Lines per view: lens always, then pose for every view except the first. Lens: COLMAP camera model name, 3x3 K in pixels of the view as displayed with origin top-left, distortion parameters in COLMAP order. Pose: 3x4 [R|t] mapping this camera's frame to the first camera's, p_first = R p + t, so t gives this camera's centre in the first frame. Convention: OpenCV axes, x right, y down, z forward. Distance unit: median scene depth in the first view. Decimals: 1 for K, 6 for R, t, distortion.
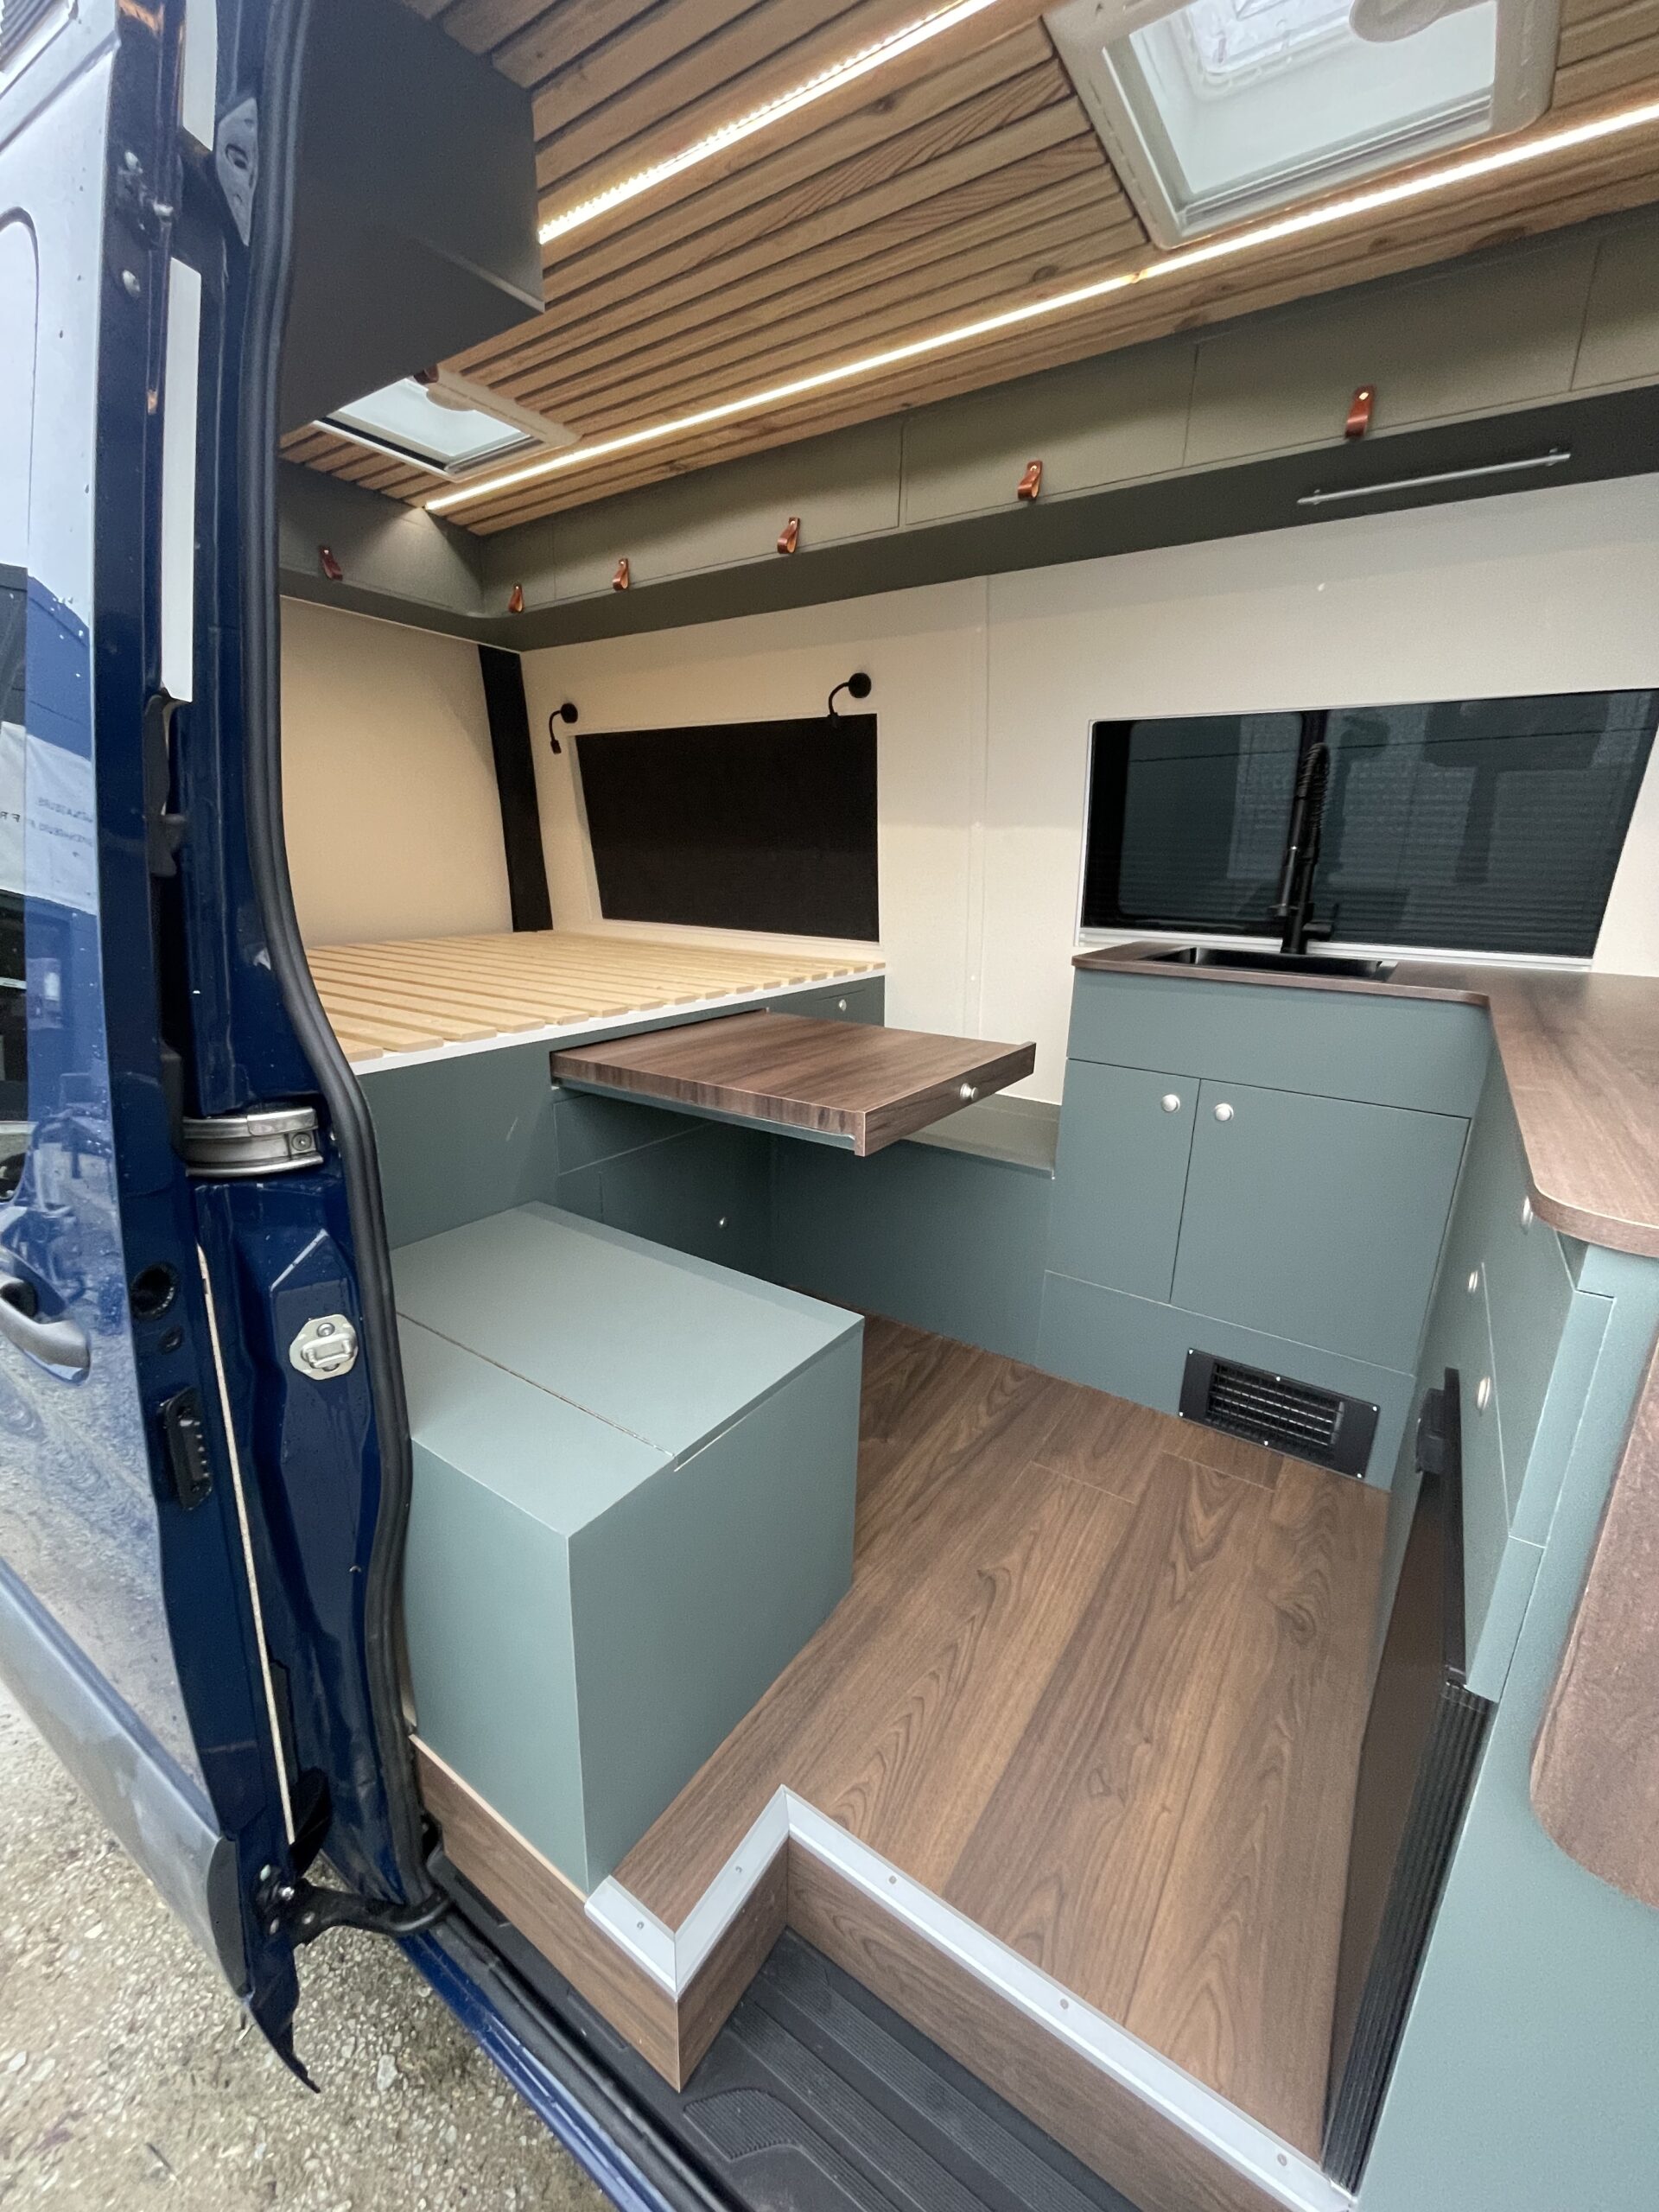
lens RADIAL K [[894.8, 0, 827.5], [0, 894.8, 1109.2], [0, 0, 1]] dist [-0.003992, 0.000236]
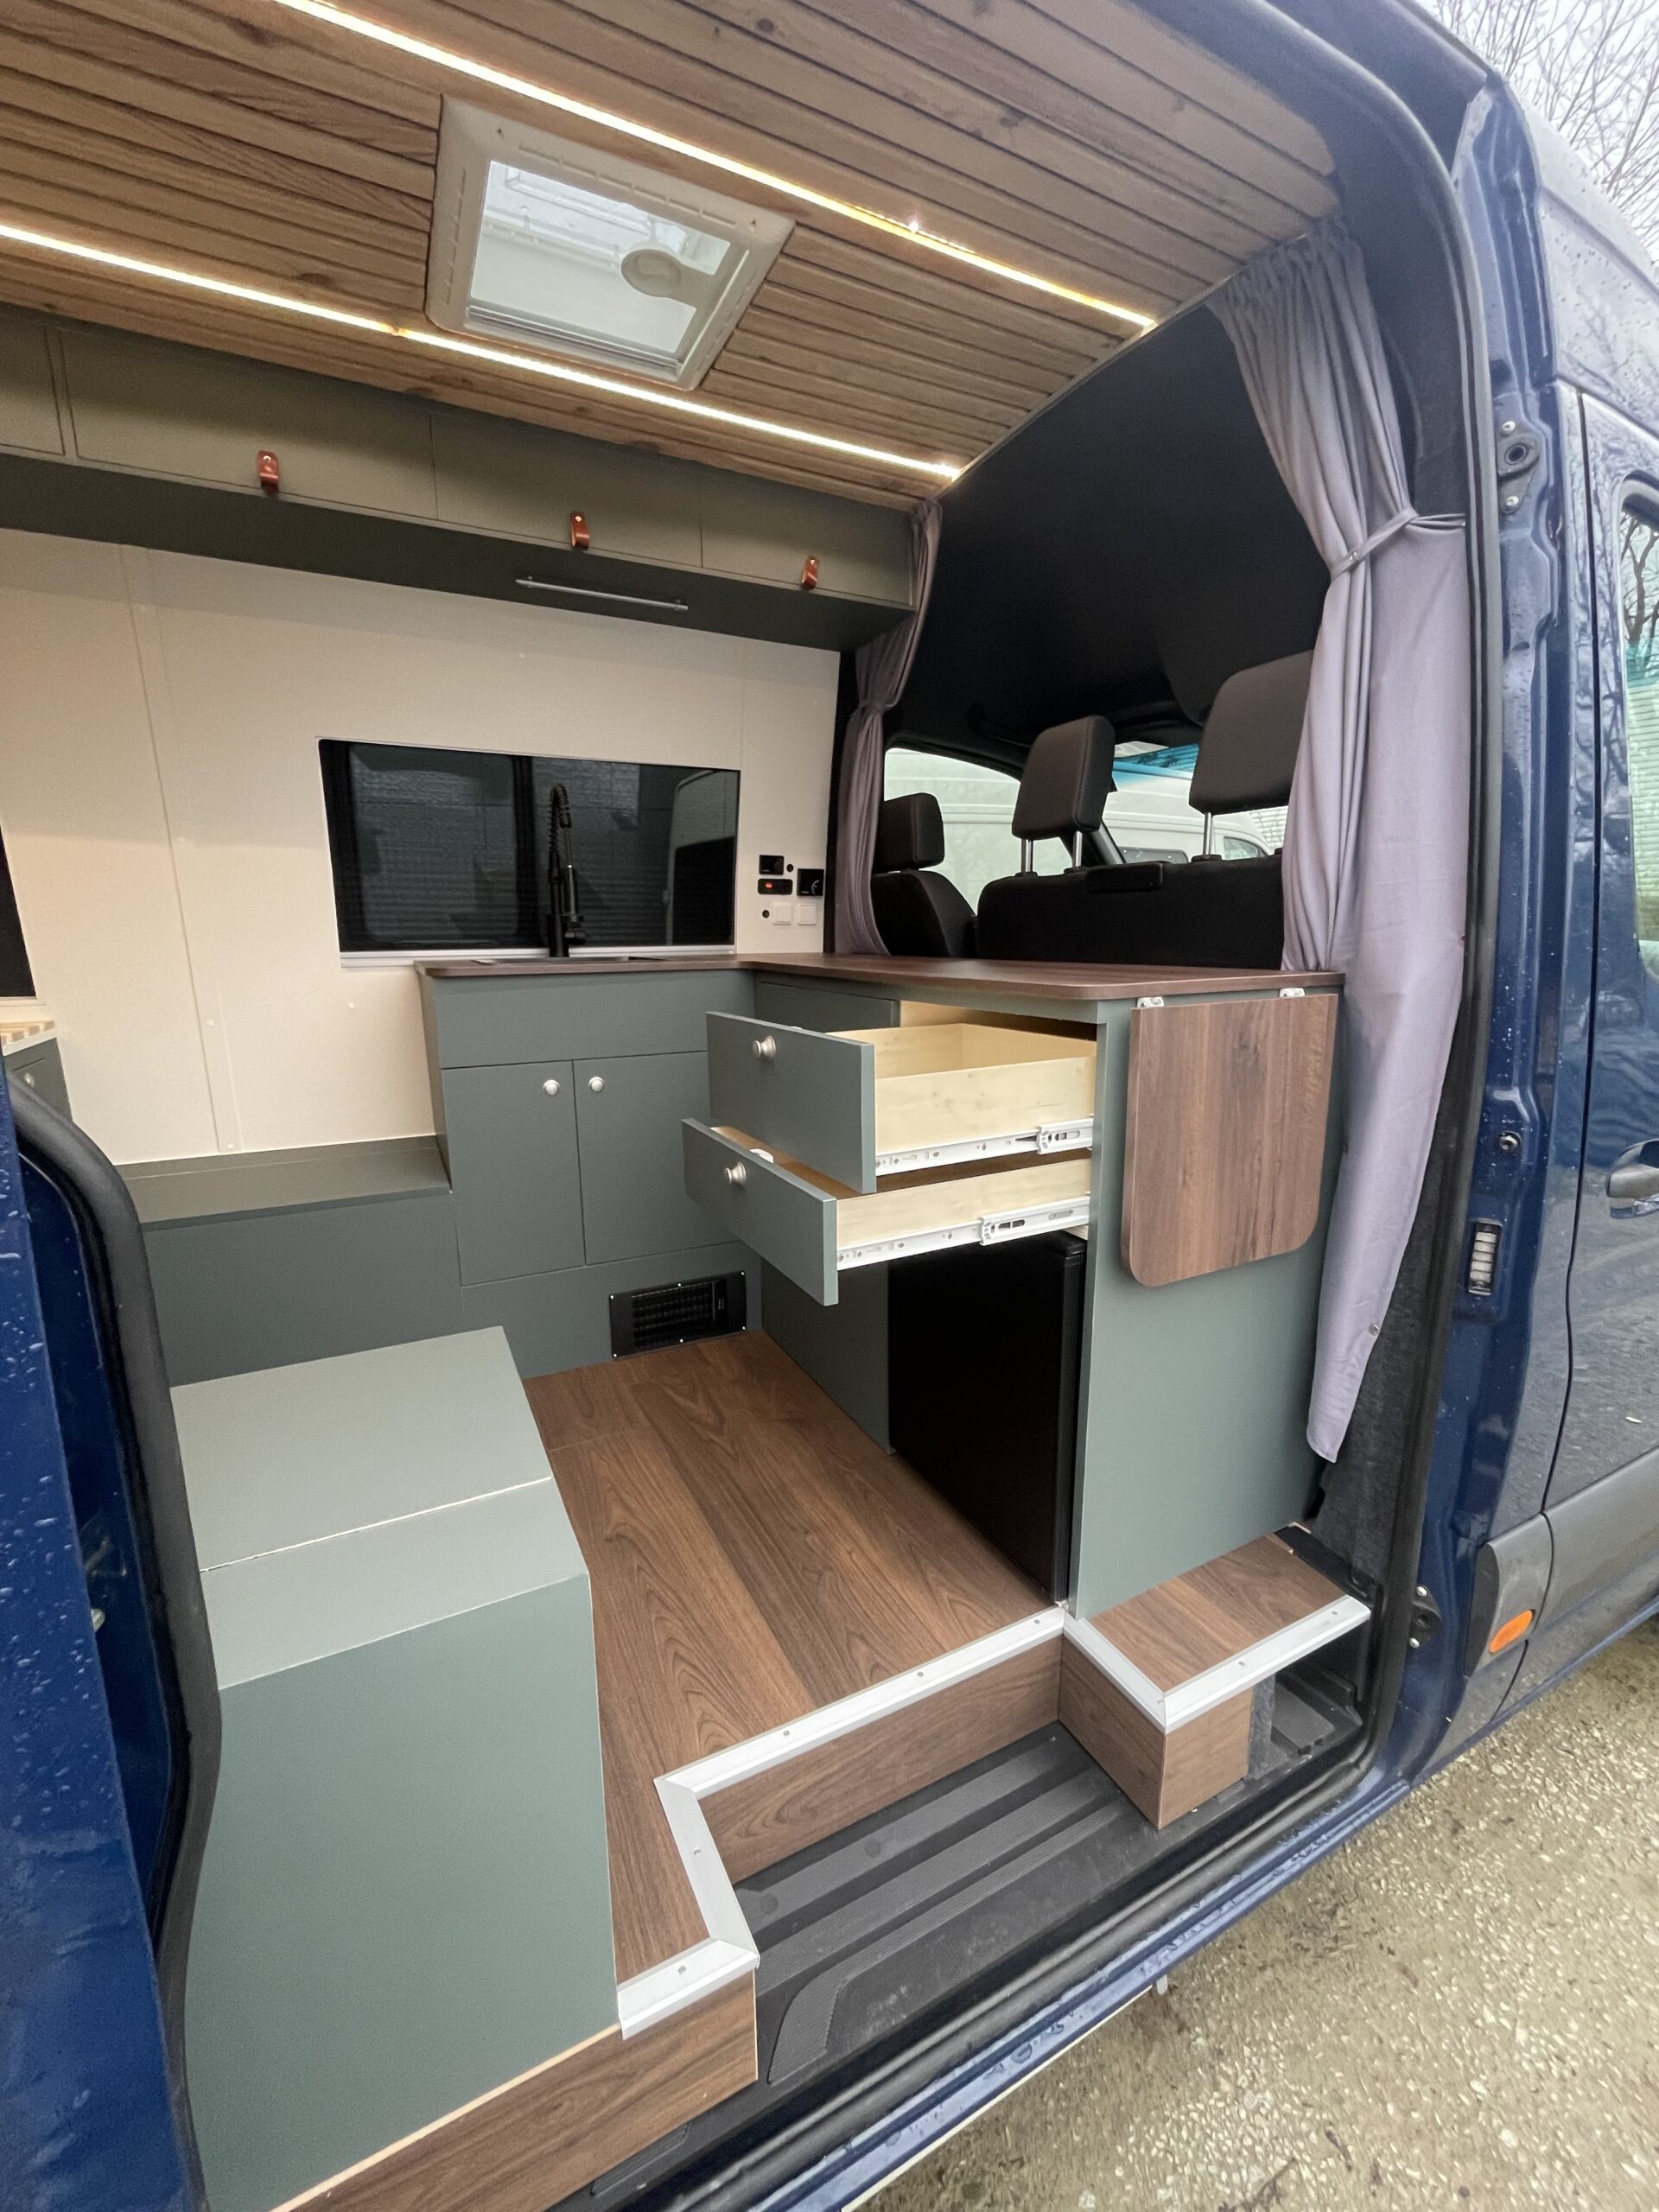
lens RADIAL K [[894.9, 0, 828.7], [0, 894.9, 1109.0], [0, 0, 1]] dist [-0.004397, 0.000260]
pose [[0.484322, -0.198731, 0.852020, -0.508349], [0.255213, 0.963596, 0.079682, 0.023150], [-0.836838, 0.178854, 0.517410, 0.170398]]
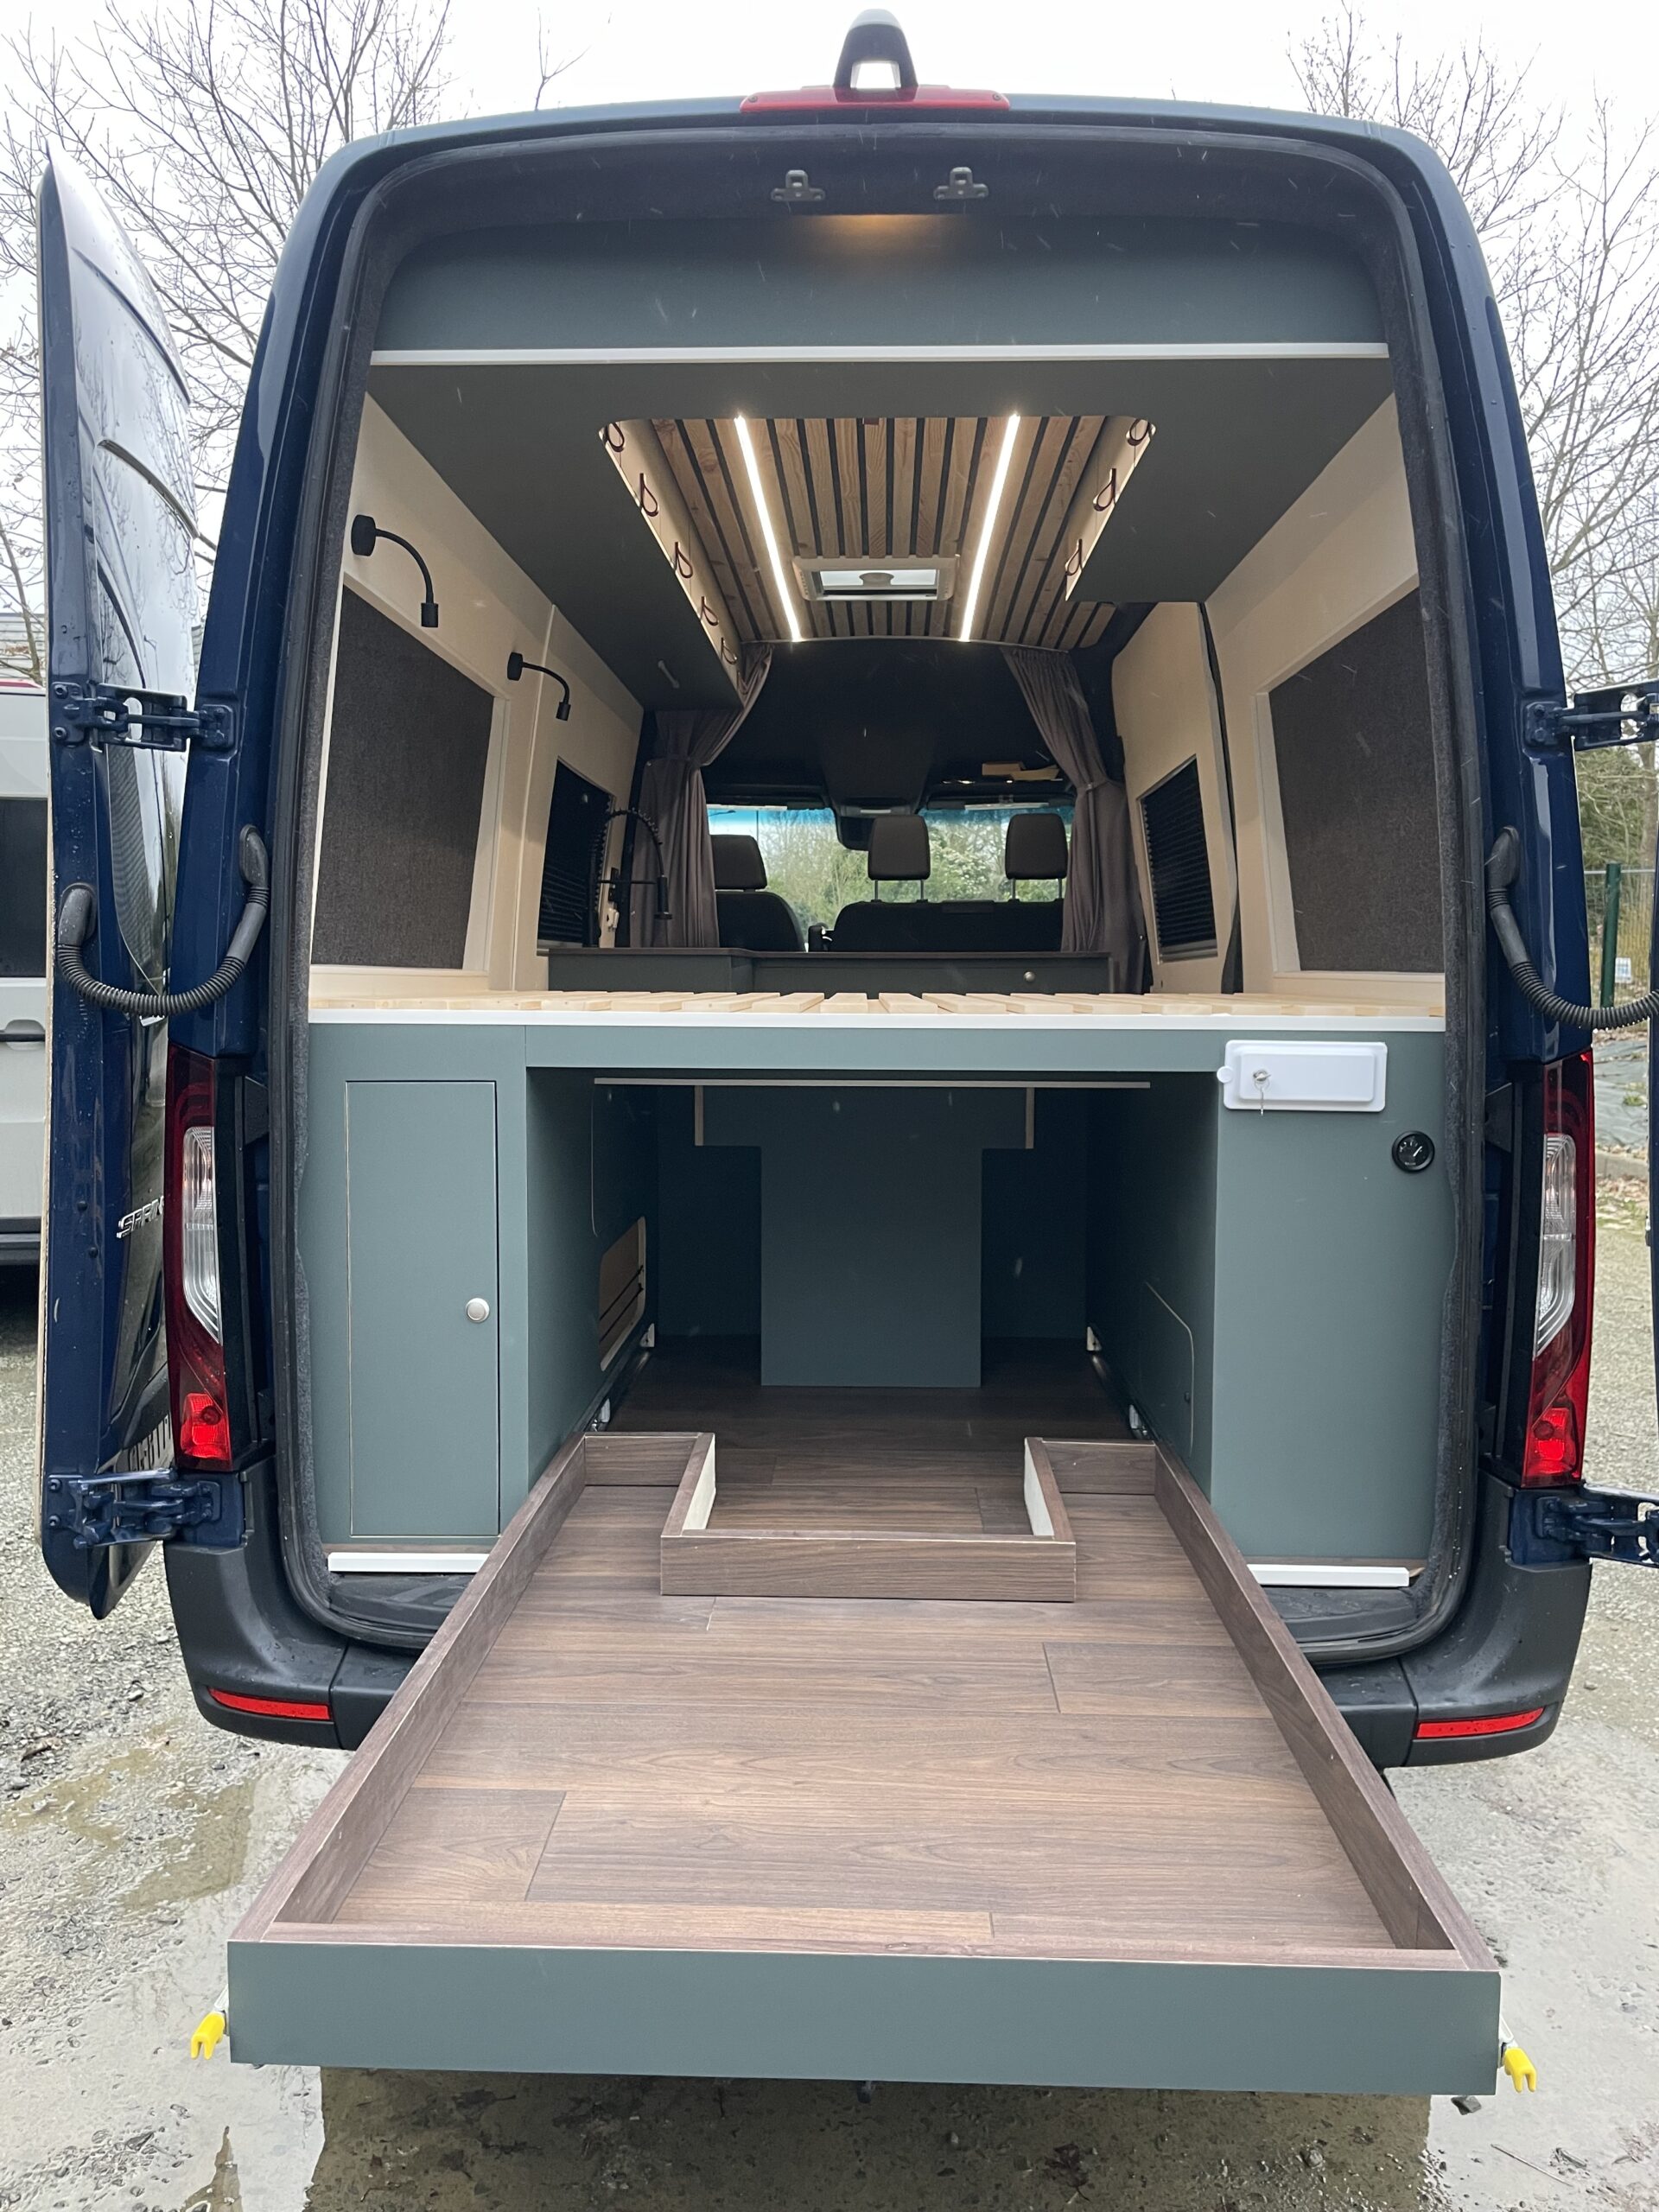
lens RADIAL K [[1681.8, 0, 829.5], [0, 1681.8, 1106.0], [0, 0, 1]] dist [0.098325, -0.147071]
pose [[-0.535133, -0.086630, 0.840314, -2.590559], [0.217156, 0.947194, 0.235939, -0.668769], [-0.816380, 0.308738, -0.488062, 2.850309]]
